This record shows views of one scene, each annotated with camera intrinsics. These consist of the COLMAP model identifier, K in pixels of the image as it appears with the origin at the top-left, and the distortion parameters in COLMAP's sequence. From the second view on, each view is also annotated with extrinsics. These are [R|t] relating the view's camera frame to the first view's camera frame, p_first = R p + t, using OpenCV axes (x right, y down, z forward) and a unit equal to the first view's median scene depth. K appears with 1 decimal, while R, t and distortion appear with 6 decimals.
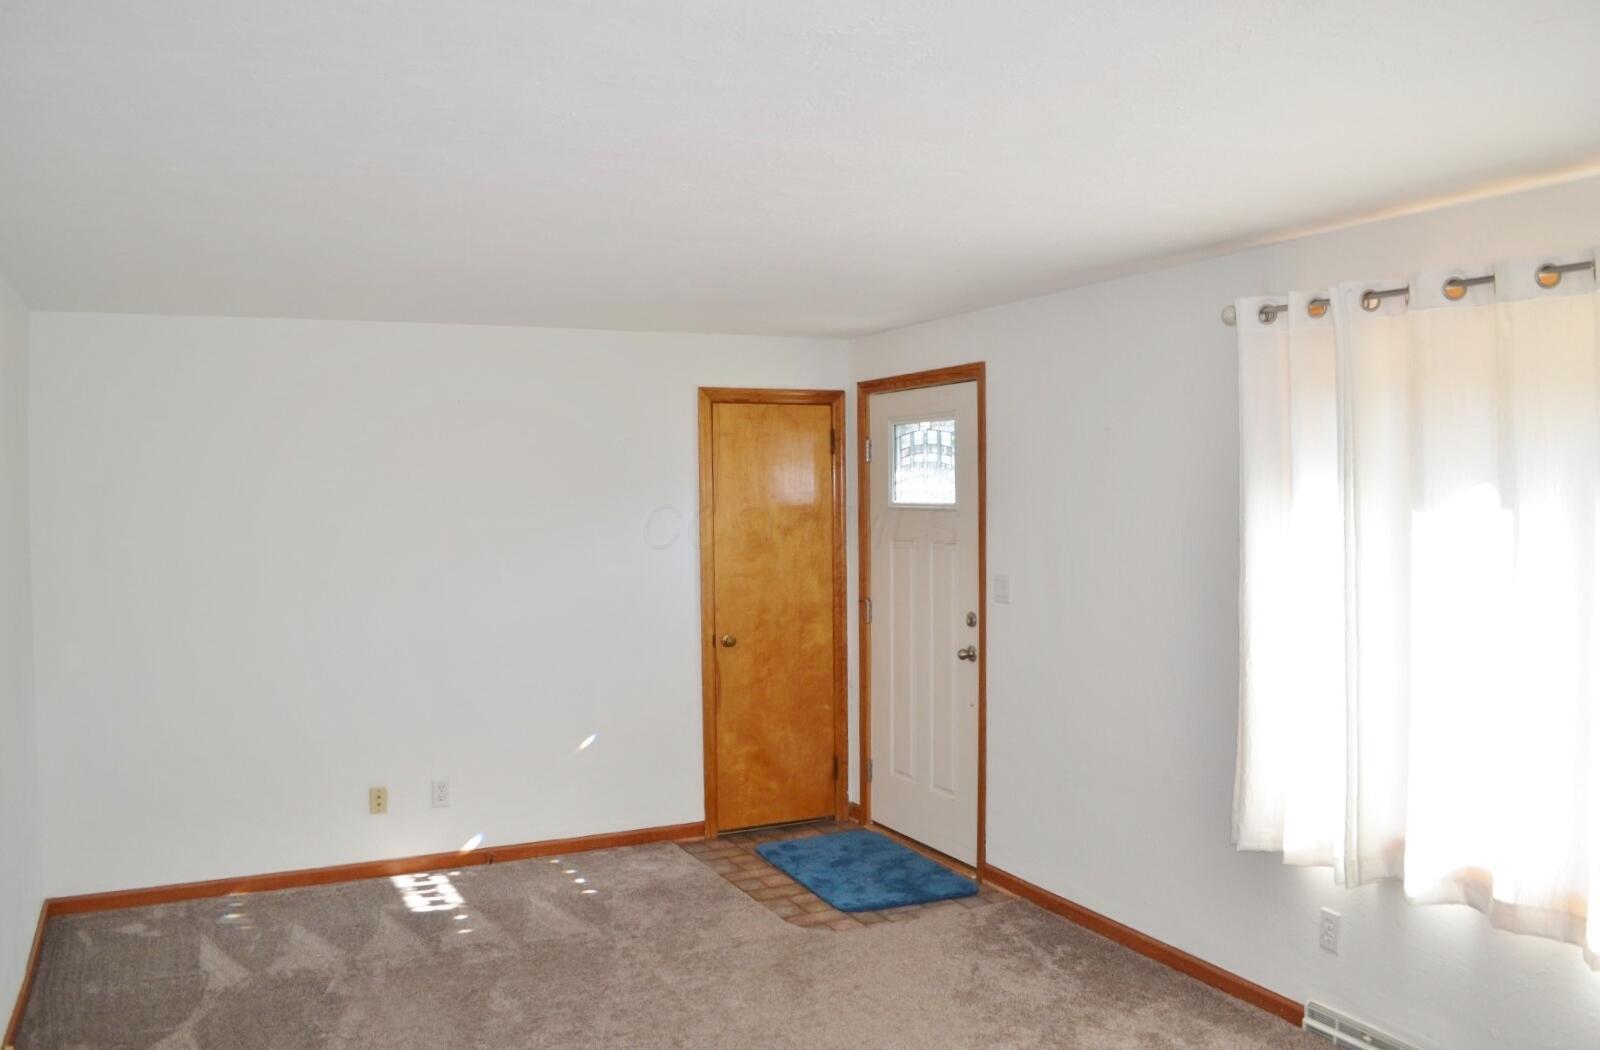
lens RADIAL K [[1277.7, 0, 785.7], [0, 1277.7, 520.2], [0, 0, 1]] dist [-0.072685, 0.007950]
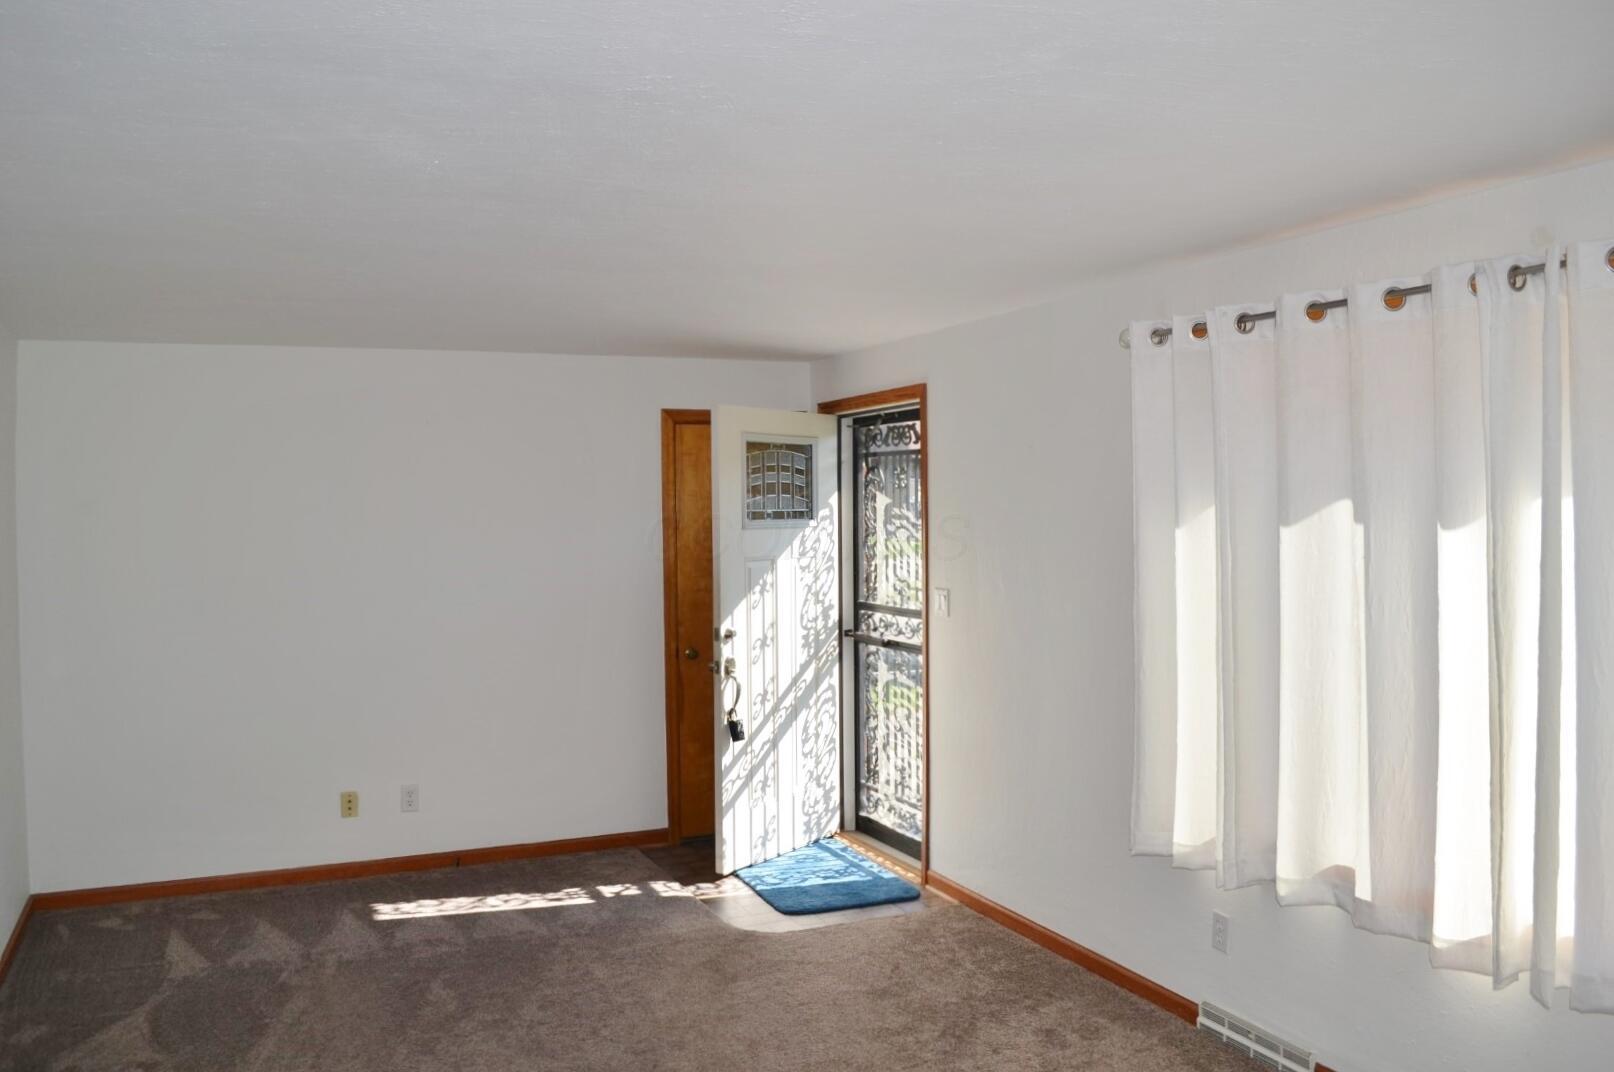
lens RADIAL K [[1288.9, 0, 821.4], [0, 1288.9, 533.5], [0, 0, 1]] dist [-0.072685, 0.007950]
pose [[0.999605, -0.001646, -0.028049, 0.124218], [0.001519, 0.999988, -0.004562, 0.002621], [0.028056, 0.004517, 0.999596, -0.056048]]
